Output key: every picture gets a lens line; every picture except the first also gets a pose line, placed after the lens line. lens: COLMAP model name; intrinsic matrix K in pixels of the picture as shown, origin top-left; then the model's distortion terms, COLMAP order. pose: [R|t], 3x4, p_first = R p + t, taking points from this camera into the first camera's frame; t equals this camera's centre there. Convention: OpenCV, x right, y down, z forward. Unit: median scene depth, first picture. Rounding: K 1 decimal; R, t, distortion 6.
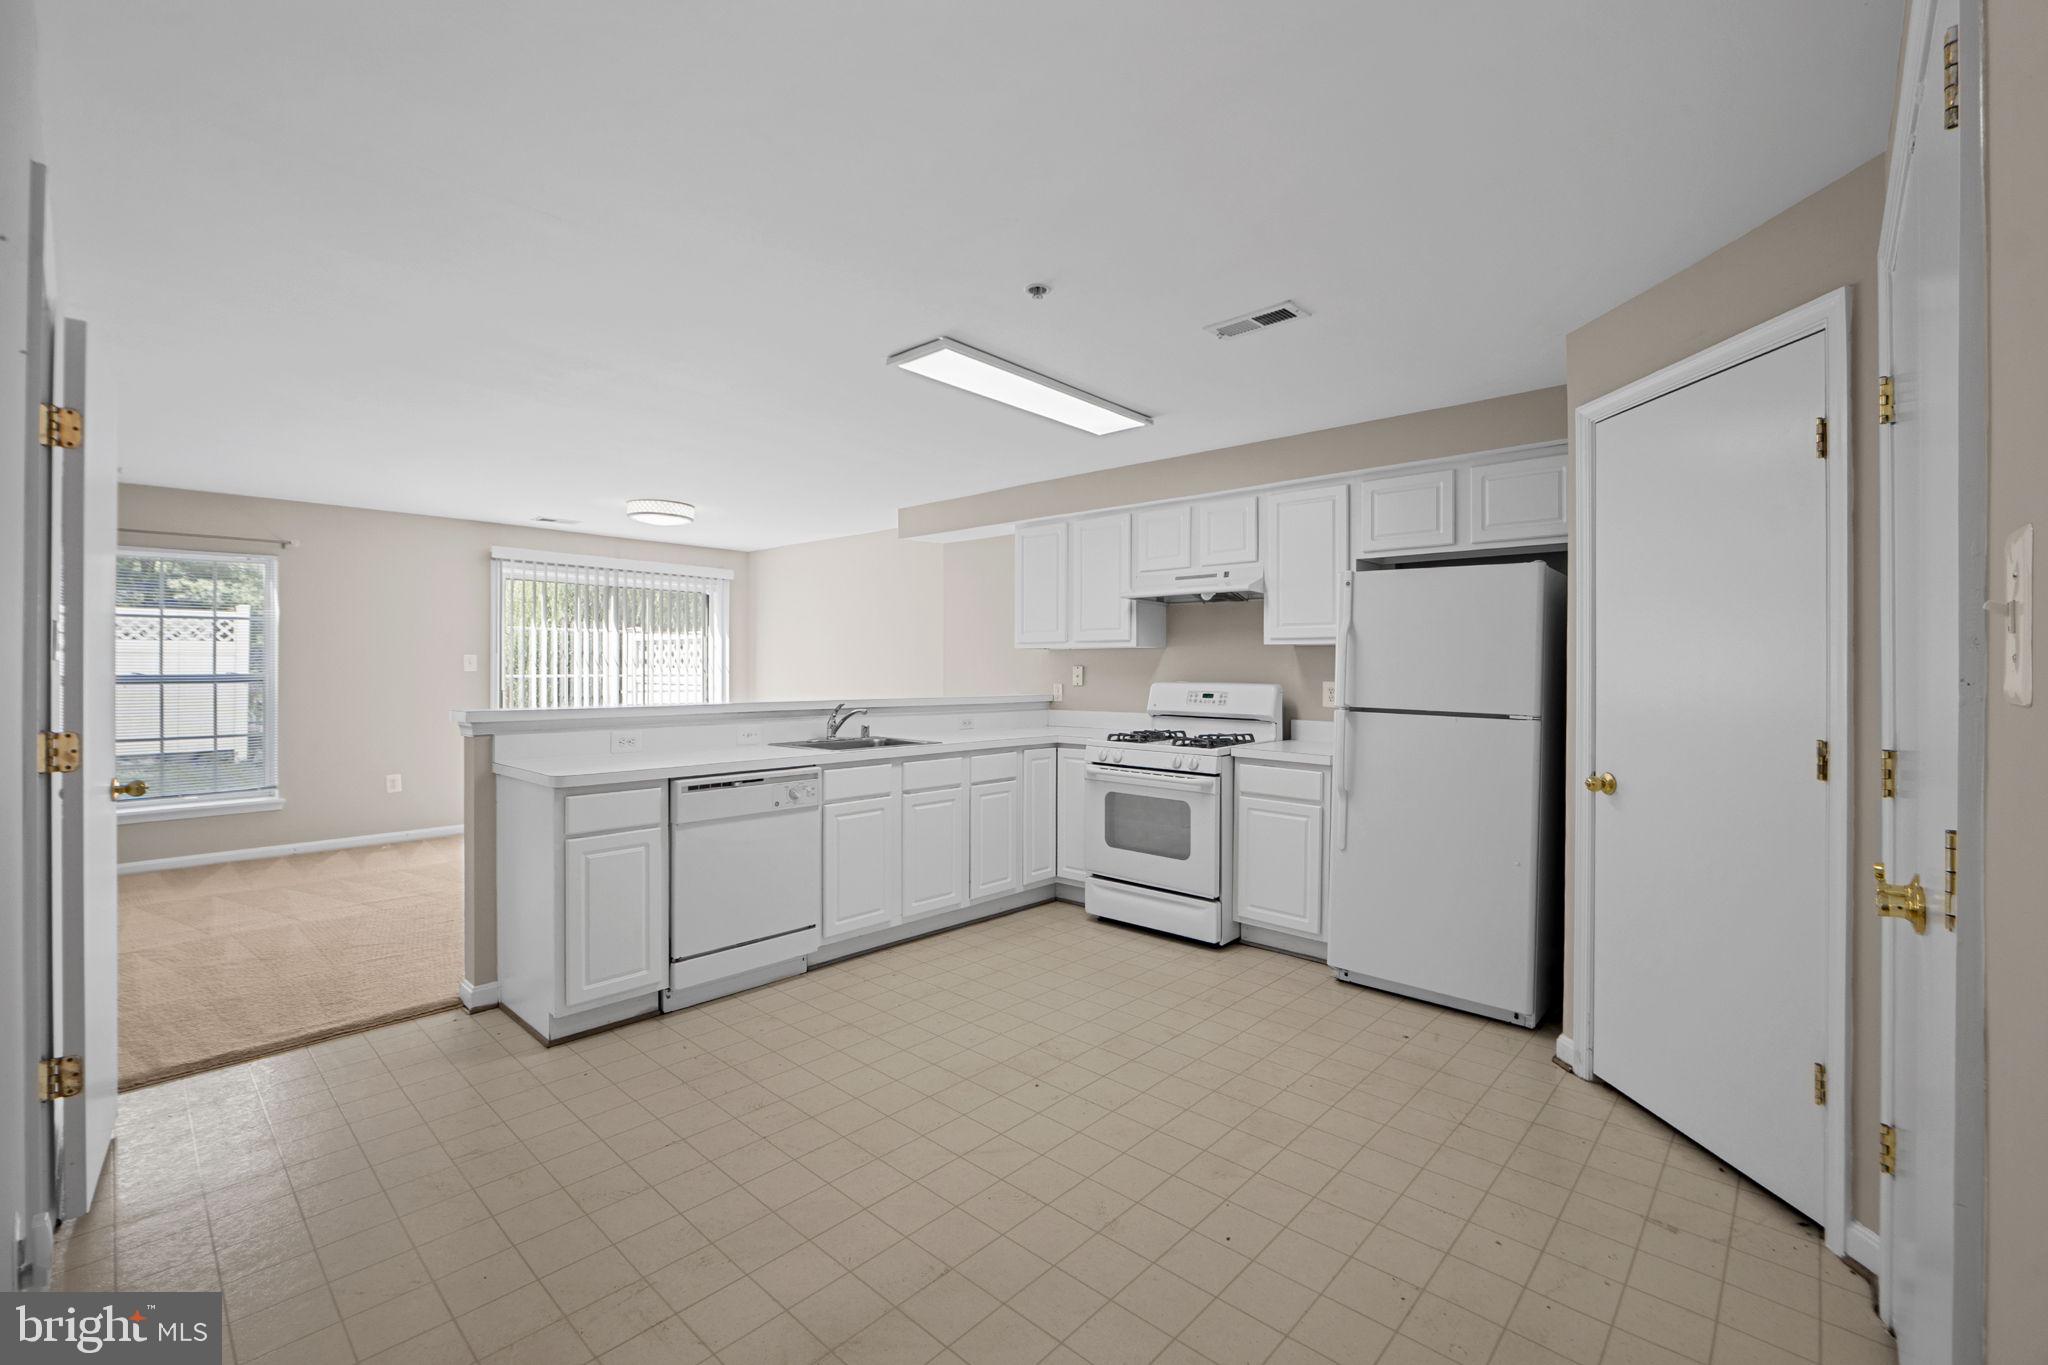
lens RADIAL K [[858.2, 0, 1026.3], [0, 858.2, 667.2], [0, 0, 1]] dist [-0.006084, 0.000347]
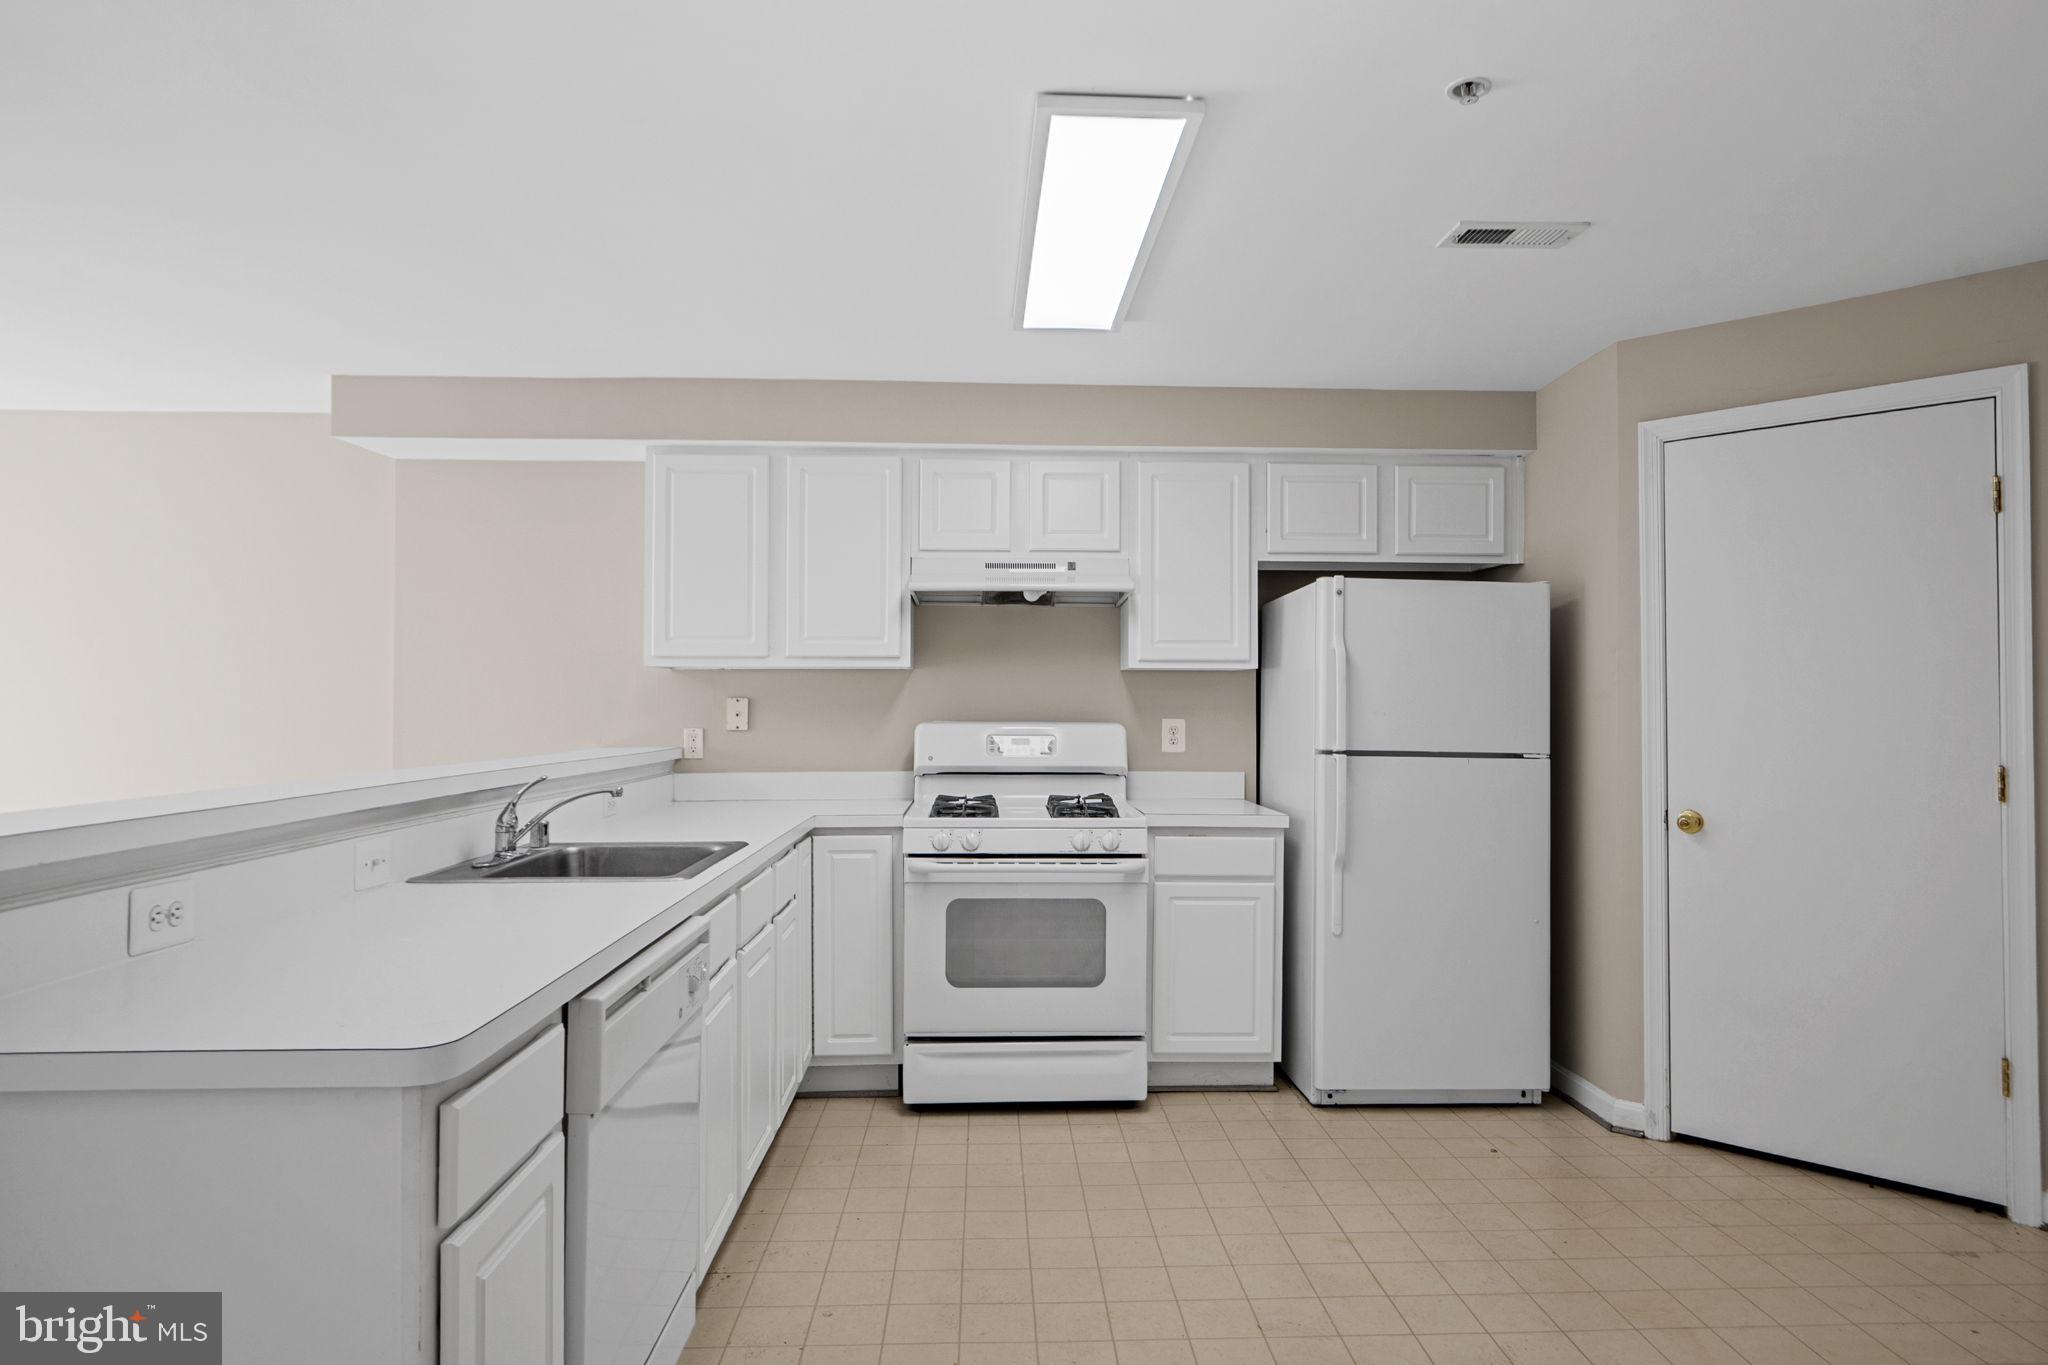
lens RADIAL K [[1160.8, 0, 1021.3], [0, 1160.8, 683.5], [0, 0, 1]] dist [0.002949, 0.001556]
pose [[0.712035, 0.010326, 0.702068, -0.468221], [0.000455, 0.999885, -0.015167, 0.001296], [-0.702143, 0.011119, 0.711949, 0.367182]]
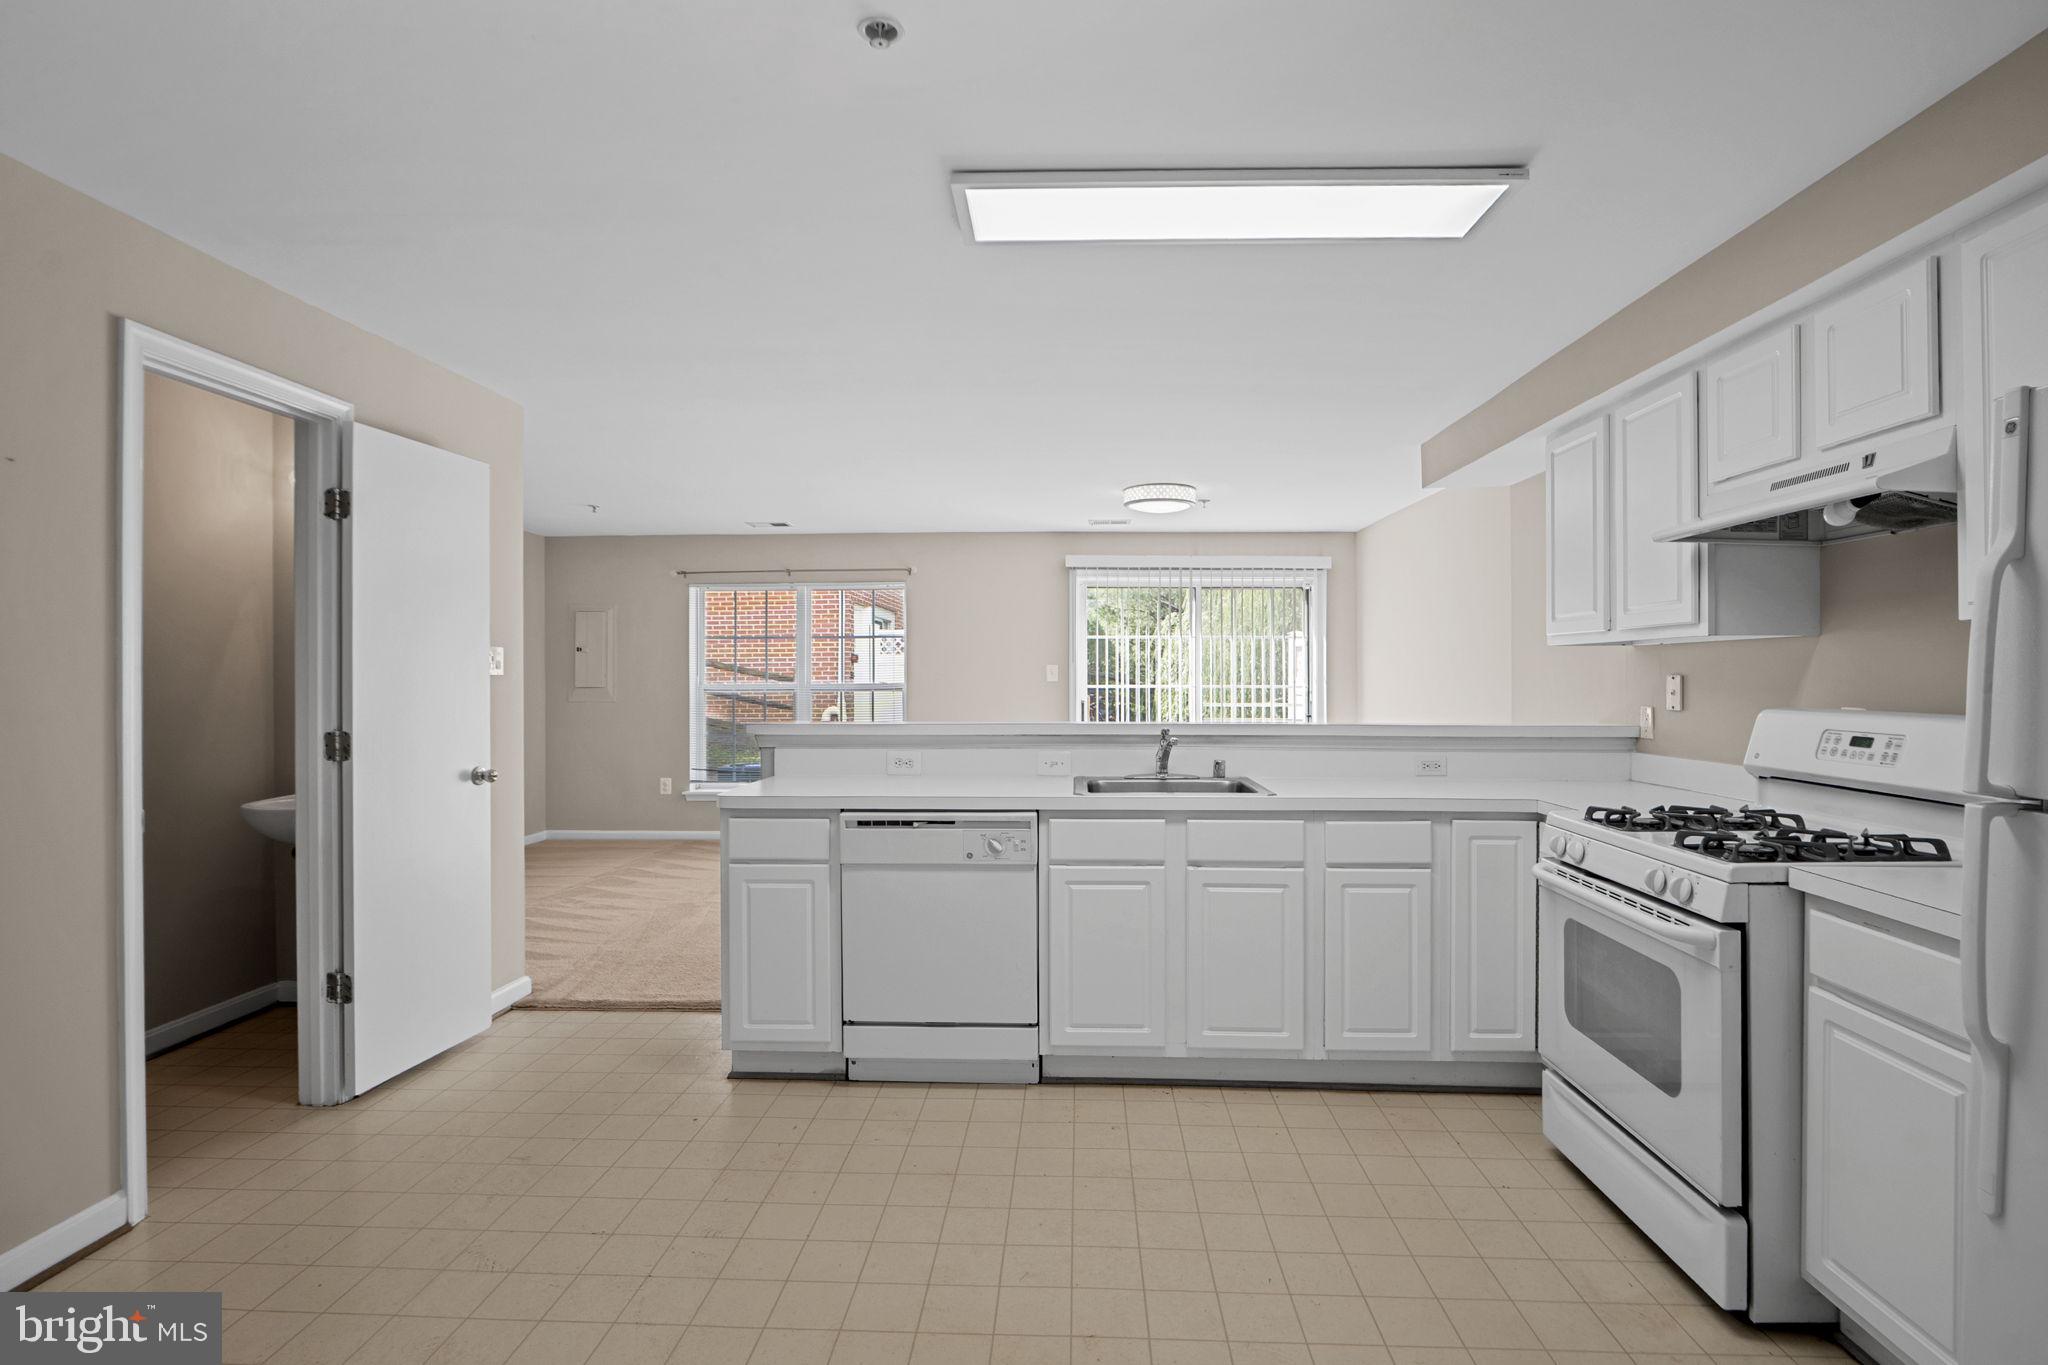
lens RADIAL K [[976.9, 0, 1038.0], [0, 976.9, 678.6], [0, 0, 1]] dist [-0.002192, 0.000699]
pose [[0.654657, -0.001606, -0.755924, 0.335833], [0.003569, 0.999993, 0.000966, -0.001194], [0.755918, -0.003330, 0.654658, 0.375385]]
